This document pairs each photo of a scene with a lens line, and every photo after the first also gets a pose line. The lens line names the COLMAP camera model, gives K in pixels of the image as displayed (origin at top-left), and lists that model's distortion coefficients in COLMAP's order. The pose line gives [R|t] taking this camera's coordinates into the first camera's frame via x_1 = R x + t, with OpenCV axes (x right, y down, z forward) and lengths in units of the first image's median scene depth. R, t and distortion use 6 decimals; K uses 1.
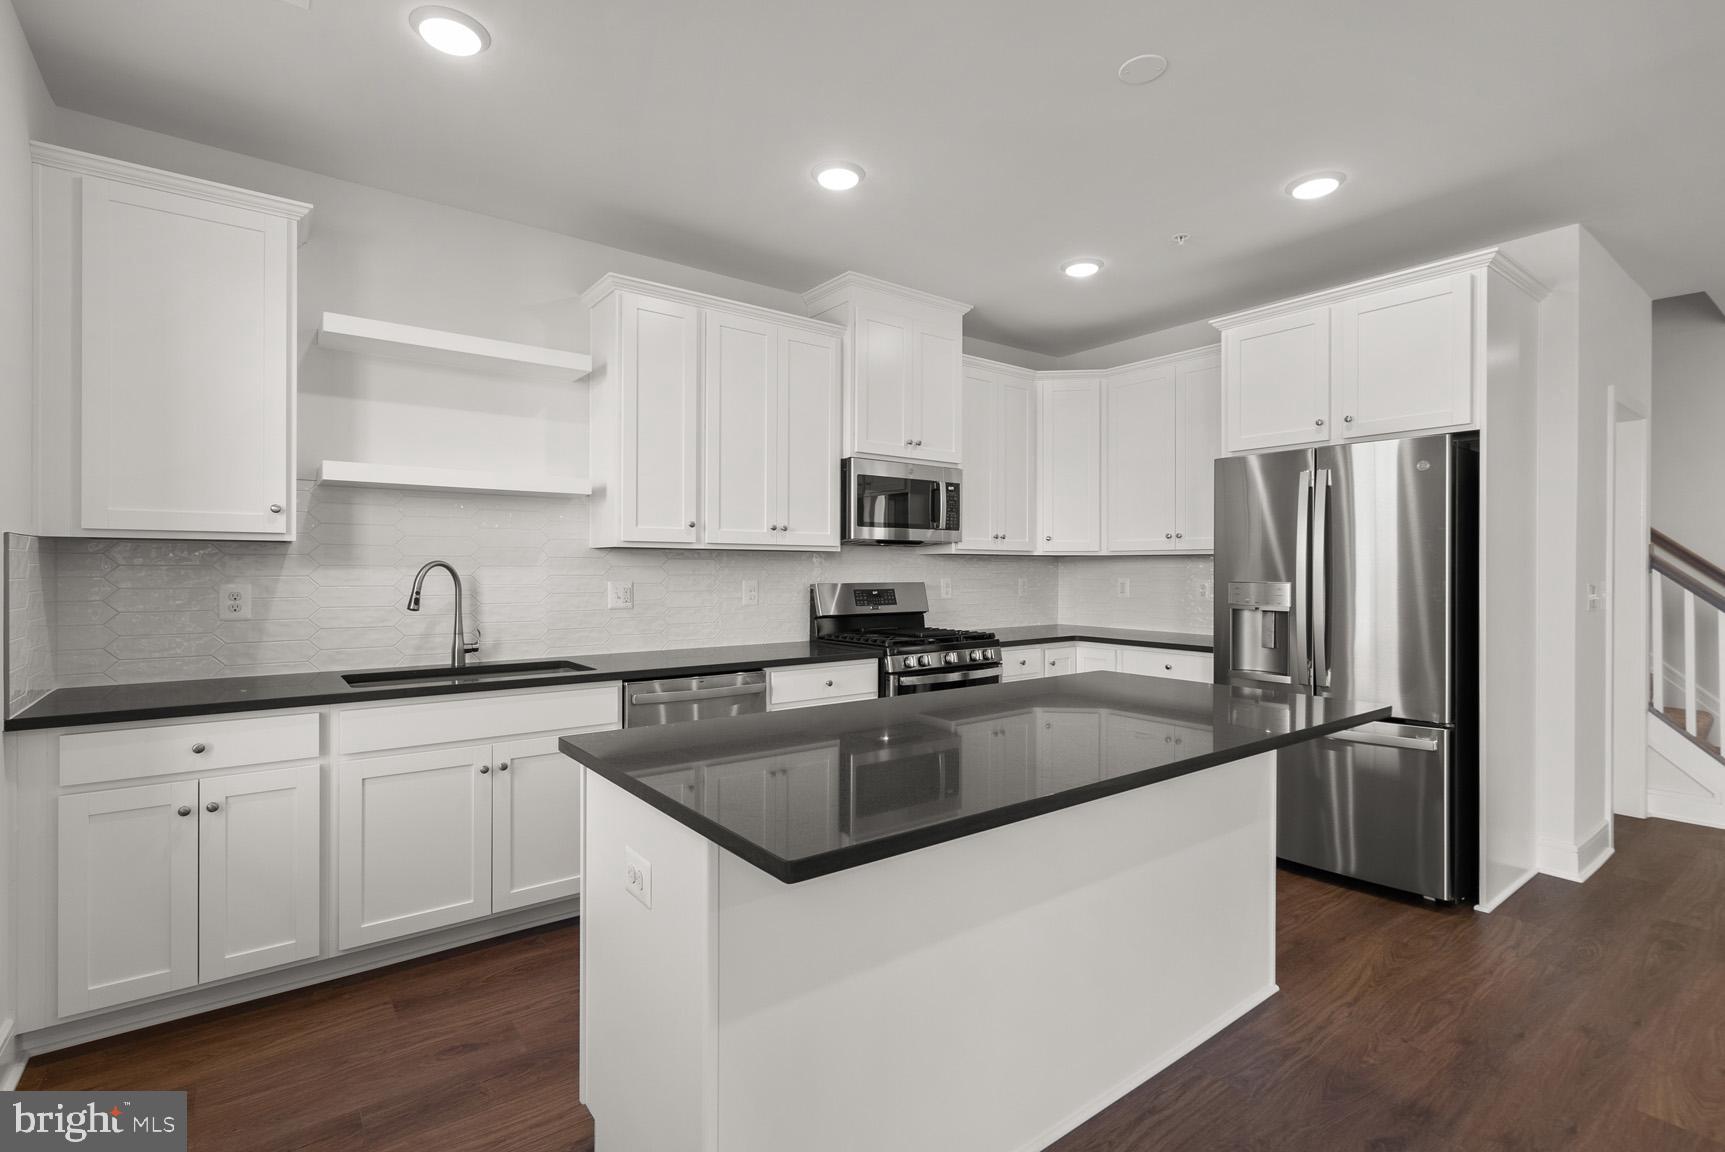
lens RADIAL K [[804.1, 0, 848.3], [0, 804.1, 571.4], [0, 0, 1]] dist [-0.001758, 0.002497]
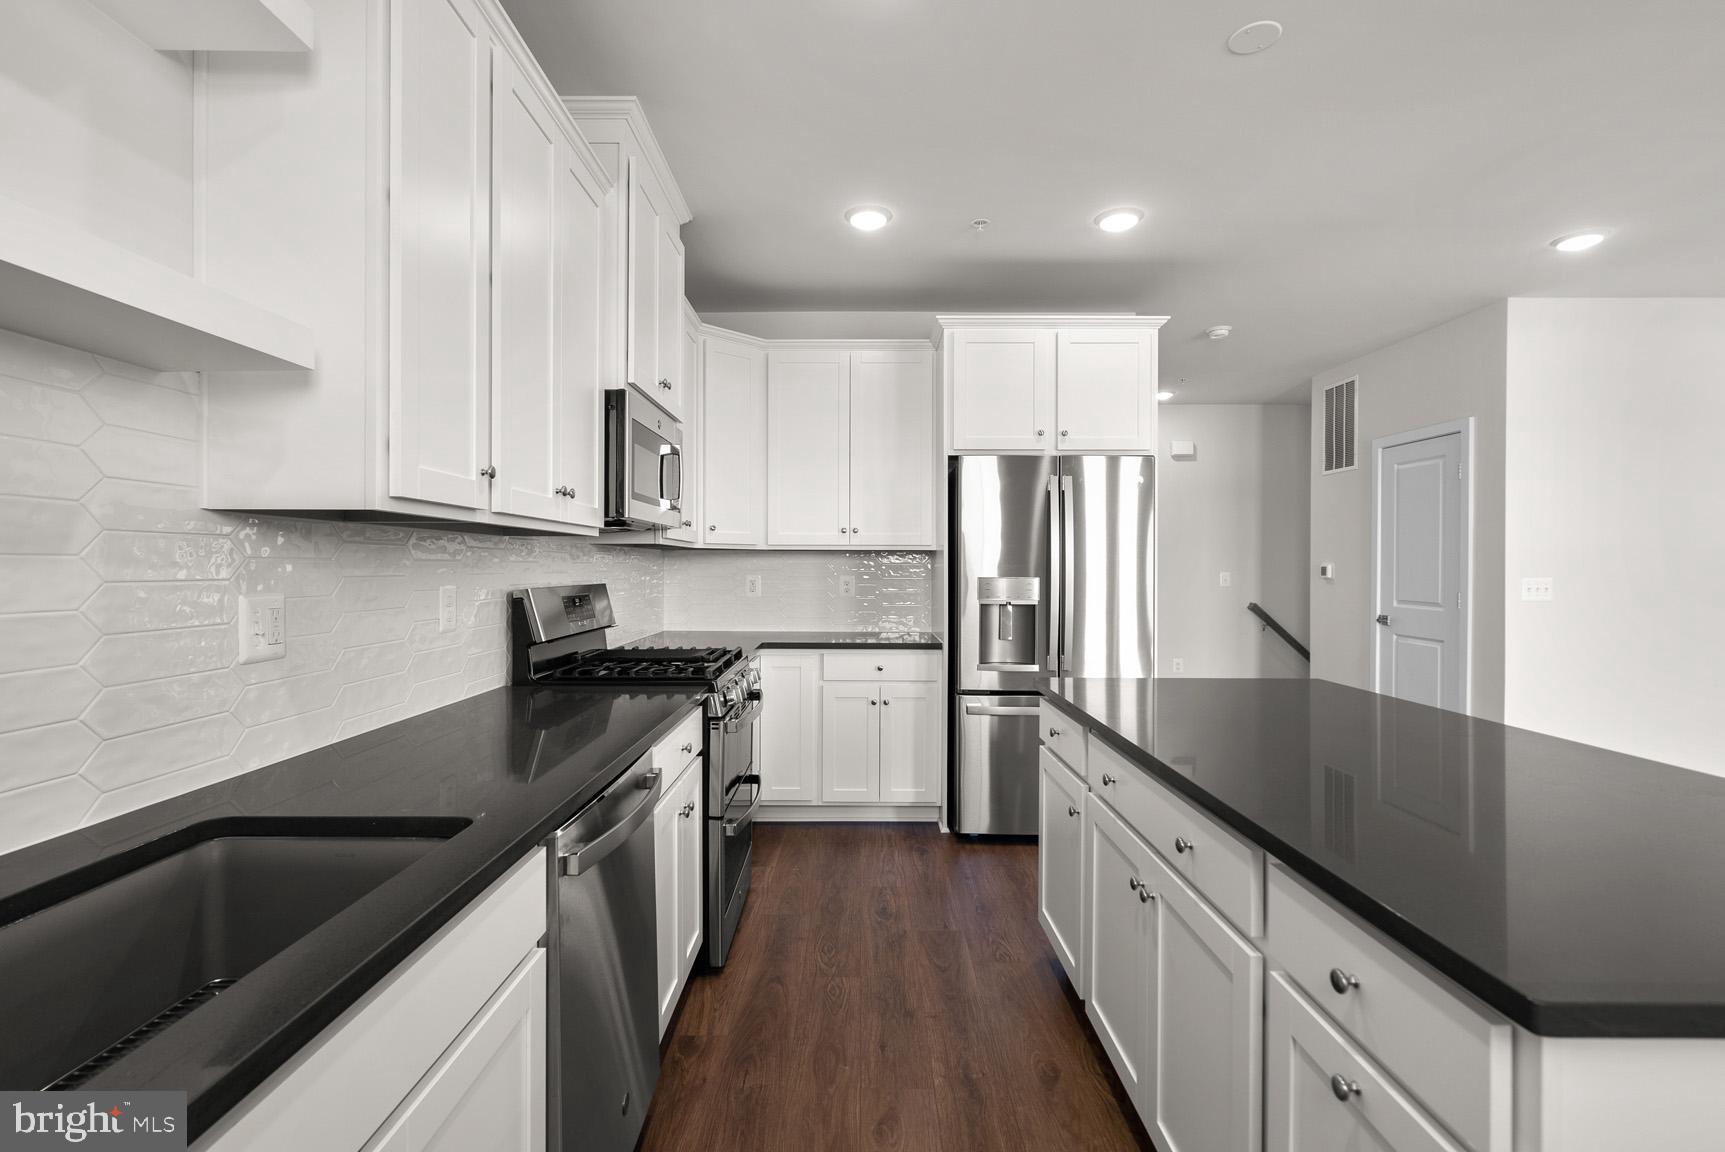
lens RADIAL K [[804.1, 0, 855.7], [0, 804.1, 566.9], [0, 0, 1]] dist [-0.001758, 0.002497]
pose [[0.601138, -0.000673, 0.799145, -0.456966], [0.002577, 0.999996, -0.001097, 0.000016], [-0.799141, 0.002719, 0.601138, 0.543505]]
